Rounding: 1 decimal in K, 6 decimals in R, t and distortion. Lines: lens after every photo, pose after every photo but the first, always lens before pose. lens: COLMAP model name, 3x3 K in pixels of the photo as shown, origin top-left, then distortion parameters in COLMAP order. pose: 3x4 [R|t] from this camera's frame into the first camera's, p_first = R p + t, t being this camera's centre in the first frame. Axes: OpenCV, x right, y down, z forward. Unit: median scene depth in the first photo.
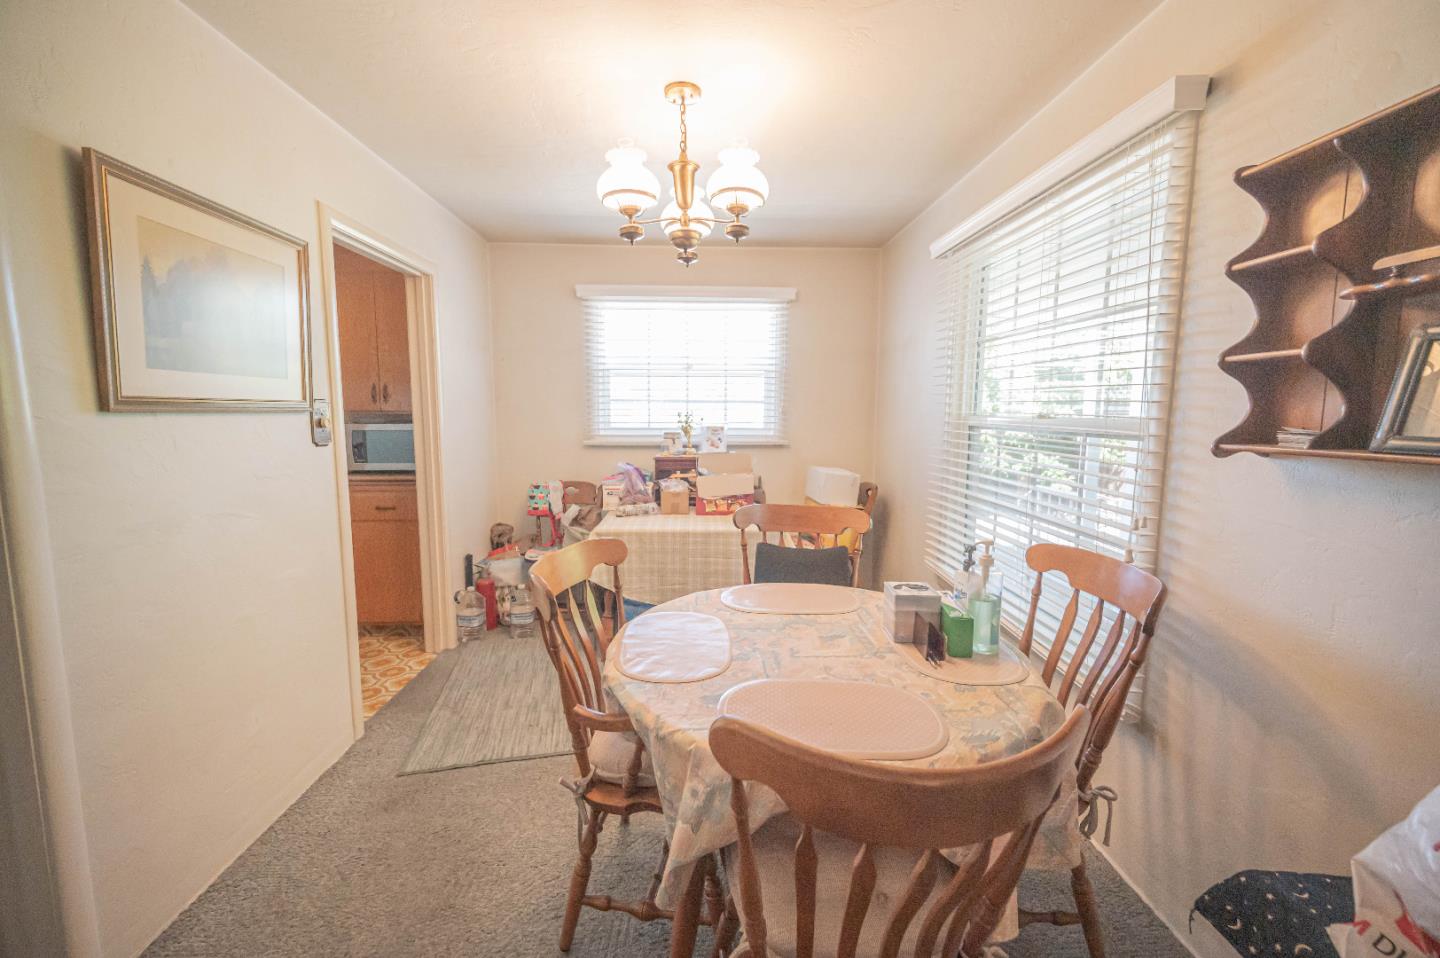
lens RADIAL K [[567.8, 0, 718.4], [0, 567.8, 474.1], [0, 0, 1]] dist [0.001794, 0.000502]
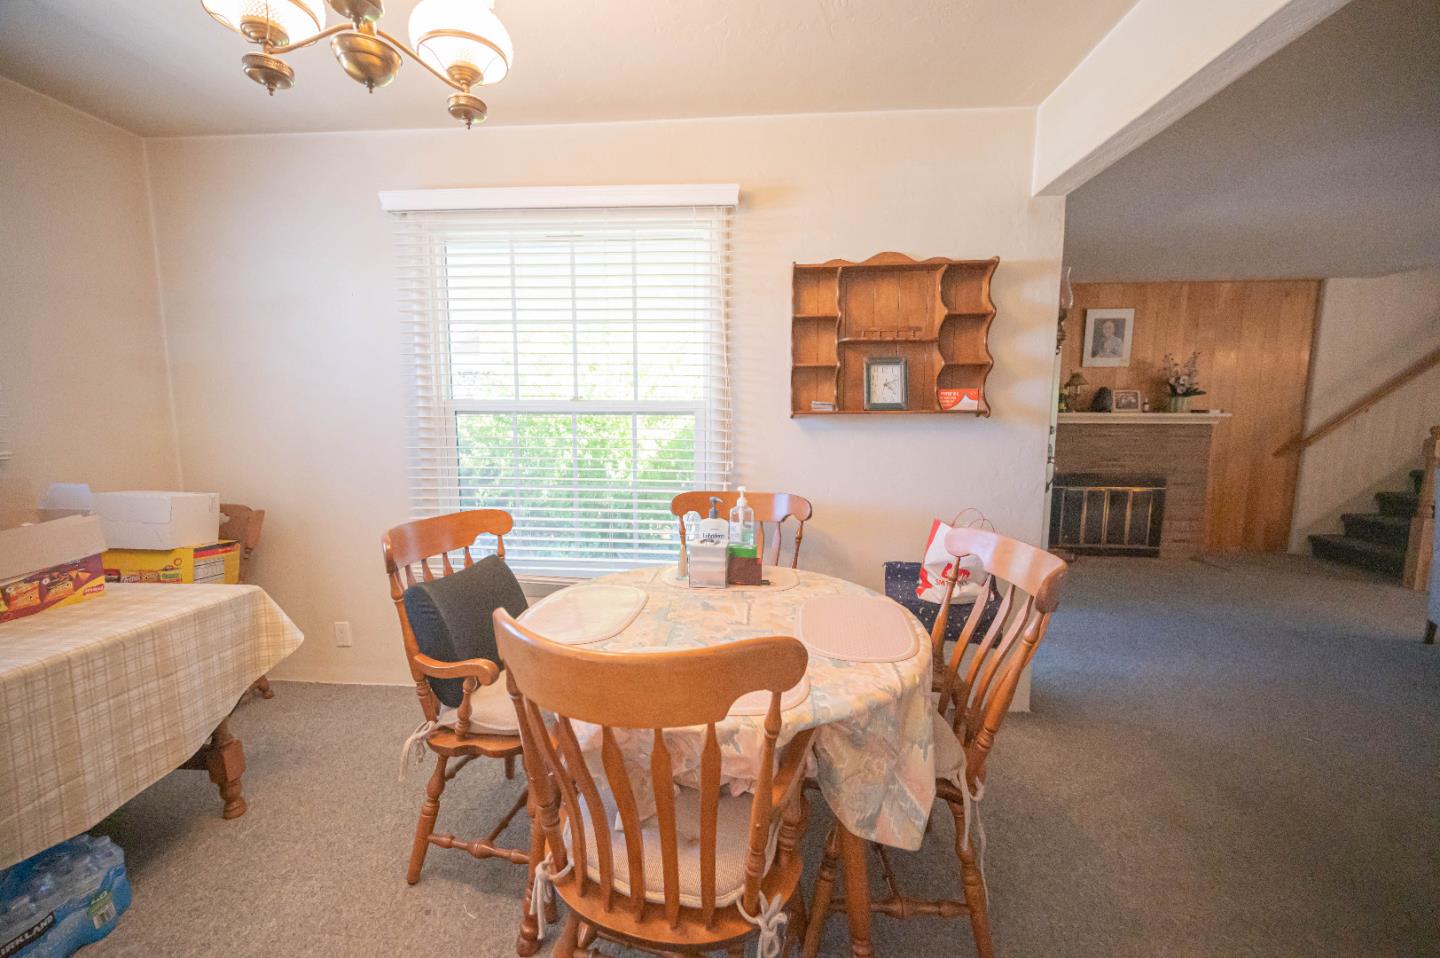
lens RADIAL K [[567.8, 0, 718.4], [0, 567.8, 474.1], [0, 0, 1]] dist [0.001794, 0.000502]
pose [[0.095413, -0.112862, 0.989019, -0.789789], [0.109026, 0.988759, 0.102315, -0.053866], [-0.989449, 0.098067, 0.106645, 0.840800]]
